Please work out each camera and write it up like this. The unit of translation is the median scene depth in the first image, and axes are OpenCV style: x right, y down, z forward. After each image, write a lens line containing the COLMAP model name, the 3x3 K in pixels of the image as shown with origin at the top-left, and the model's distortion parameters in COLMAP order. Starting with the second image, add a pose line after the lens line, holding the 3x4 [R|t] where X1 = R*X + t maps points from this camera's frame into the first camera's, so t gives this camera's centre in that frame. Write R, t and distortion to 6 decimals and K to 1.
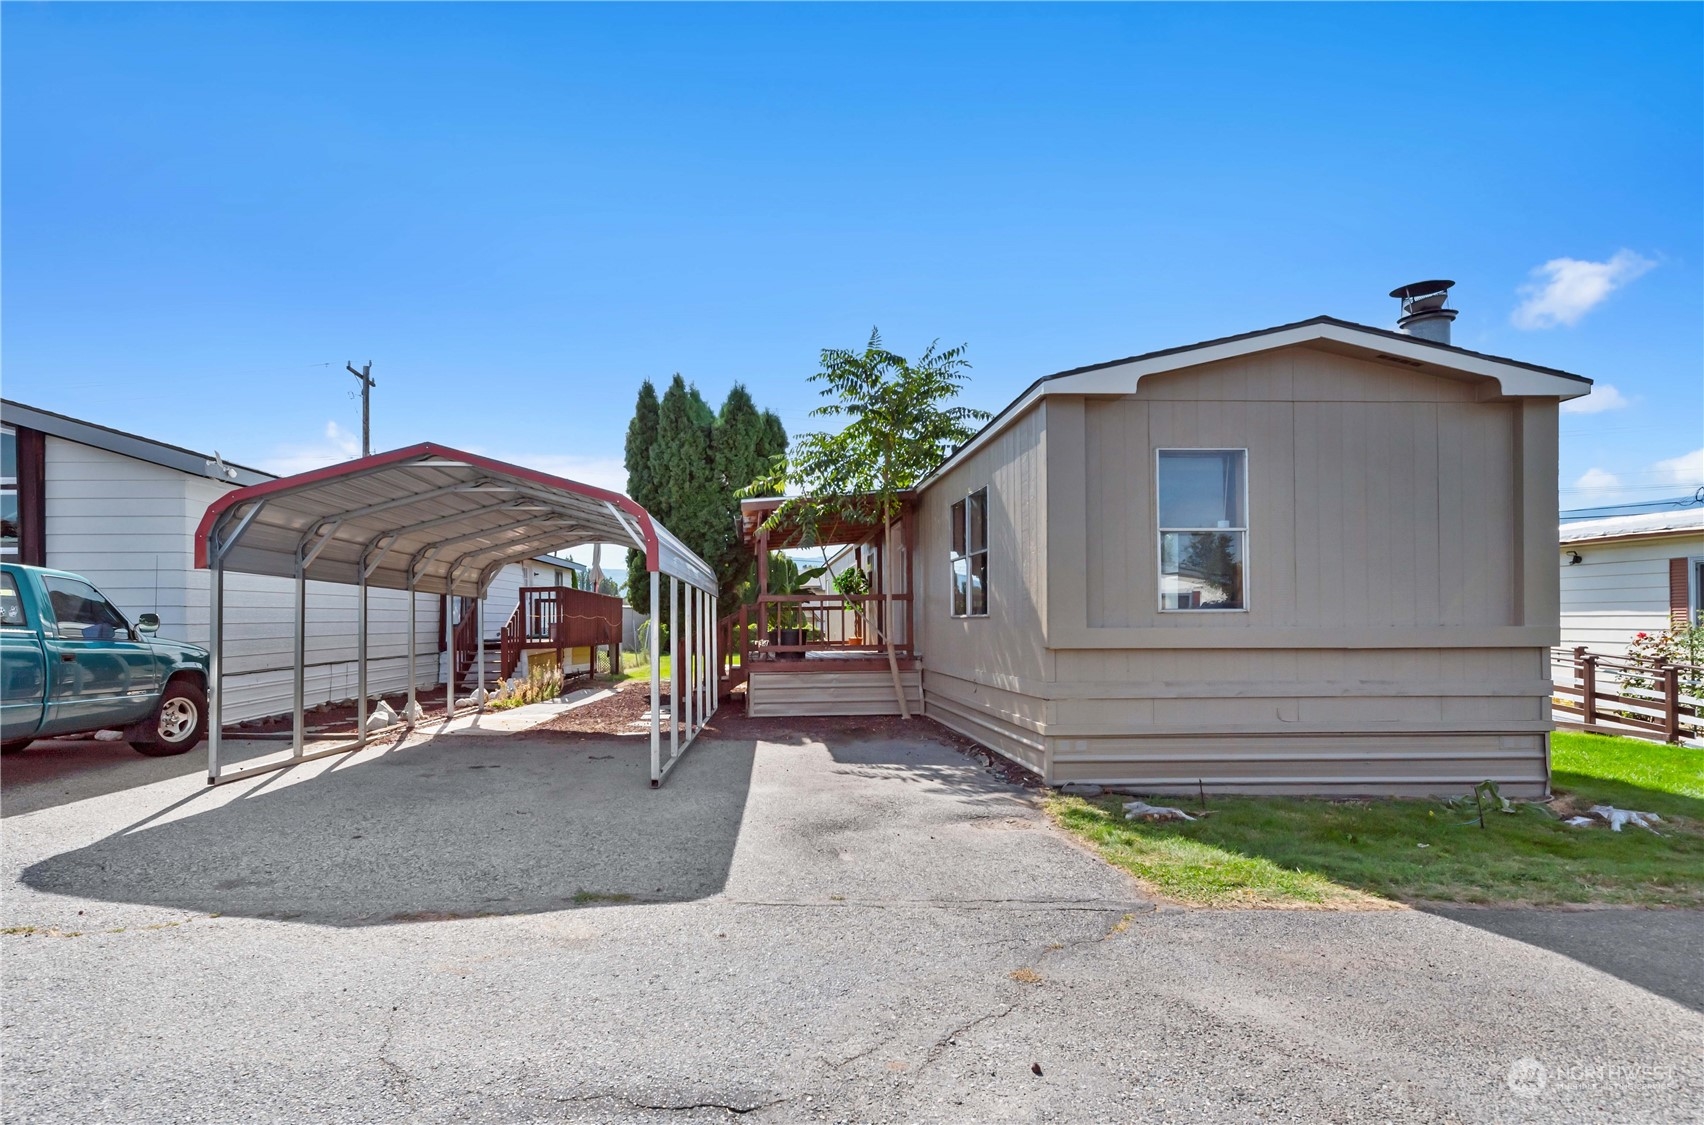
lens RADIAL K [[802.9, 0, 844.3], [0, 802.9, 626.3], [0, 0, 1]] dist [0.002293, 0.000327]
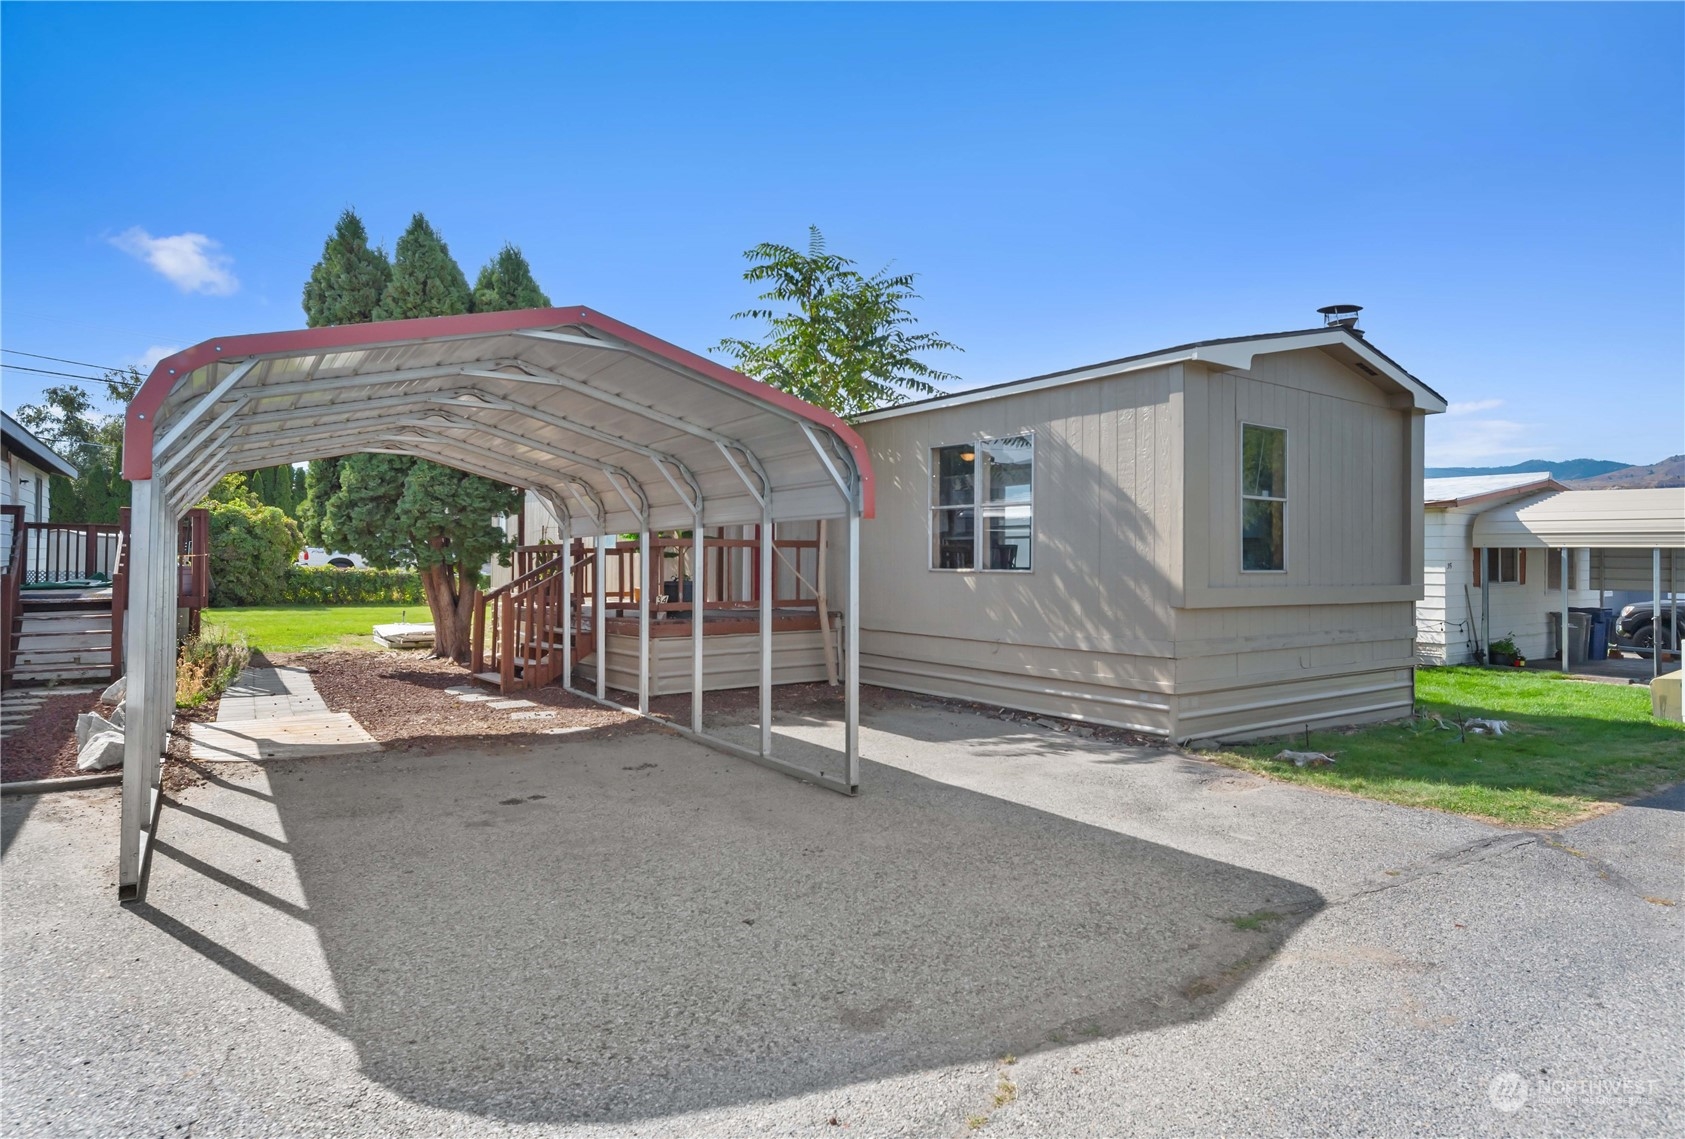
lens RADIAL K [[926.5, 0, 841.9], [0, 926.5, 561.1], [0, 0, 1]] dist [0.000790, -0.000003]
pose [[0.836742, 0.011439, 0.547478, -0.733874], [-0.009843, 0.999934, -0.005848, -0.020507], [-0.547509, -0.000495, 0.836799, 0.252634]]
